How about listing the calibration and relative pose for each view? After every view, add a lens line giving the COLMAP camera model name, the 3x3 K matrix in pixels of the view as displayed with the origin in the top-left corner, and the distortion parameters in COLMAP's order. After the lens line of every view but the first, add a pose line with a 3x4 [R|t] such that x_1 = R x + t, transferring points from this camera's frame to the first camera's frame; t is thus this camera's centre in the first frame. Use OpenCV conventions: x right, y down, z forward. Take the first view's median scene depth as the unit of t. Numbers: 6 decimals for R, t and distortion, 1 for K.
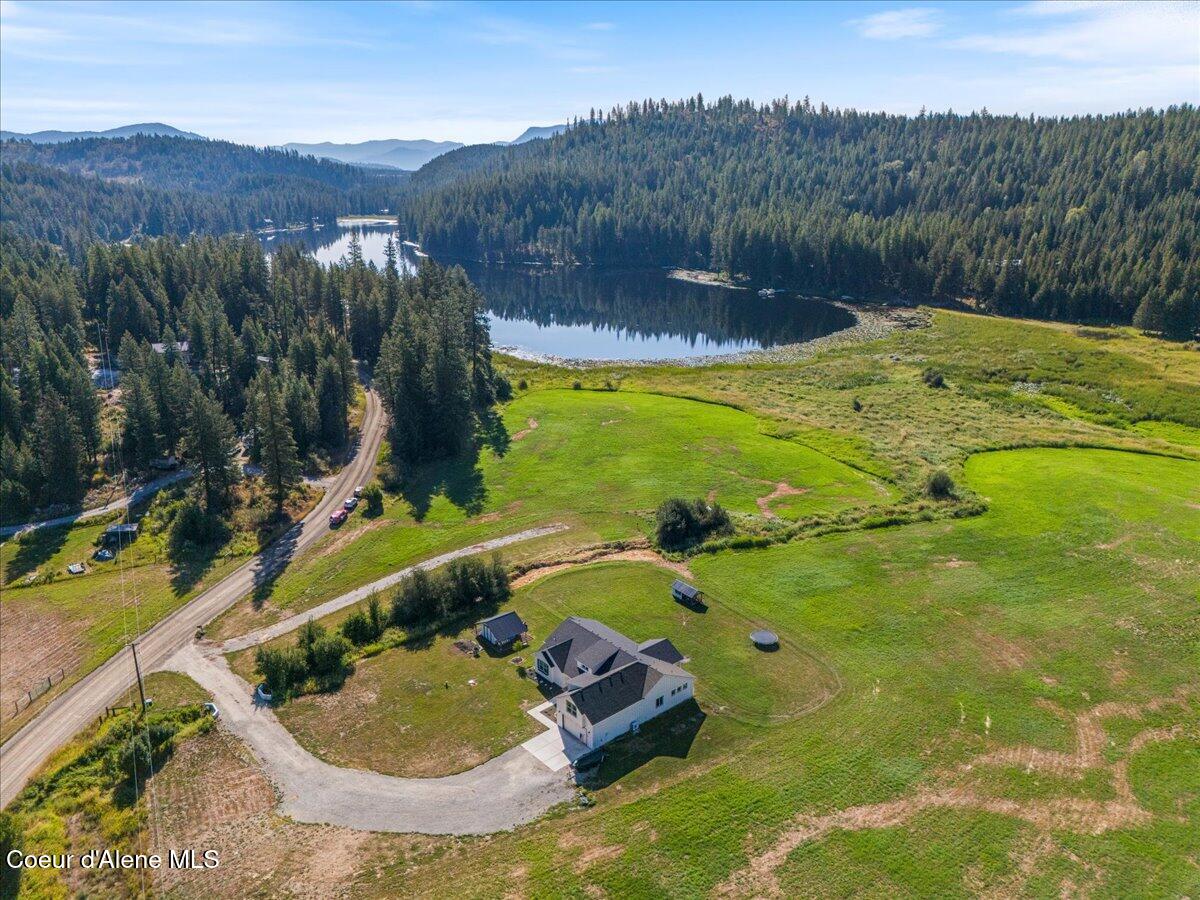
lens RADIAL K [[869.3, 0, 605.7], [0, 869.3, 485.8], [0, 0, 1]] dist [0.035135, -0.002492]
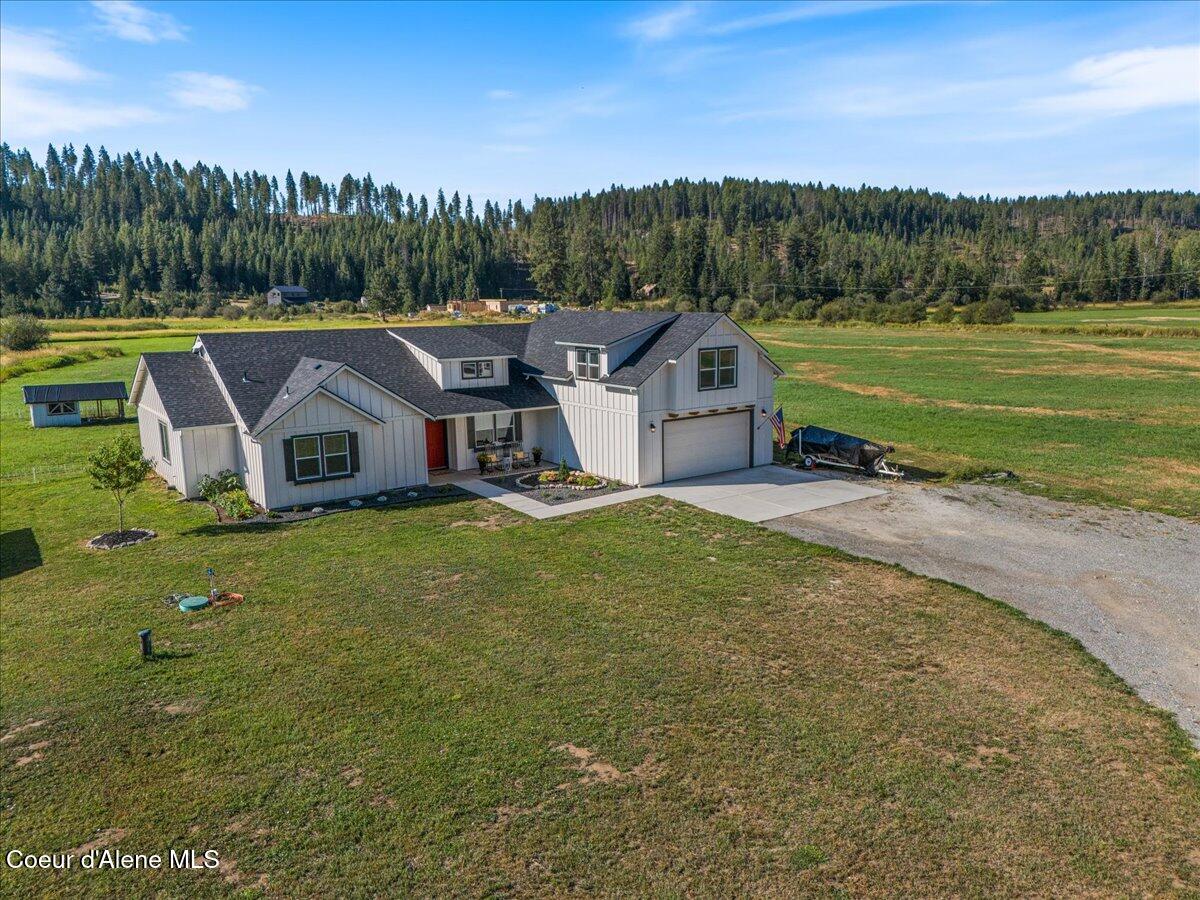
lens RADIAL K [[880.5, 0, 600.0], [0, 880.5, 450.0], [0, 0, 1]] dist [0.088513, -0.095924]
pose [[0.095369, -0.175097, 0.979921, -0.068001], [0.348891, 0.927844, 0.131837, 0.043333], [-0.932298, 0.329312, 0.149577, 0.190662]]
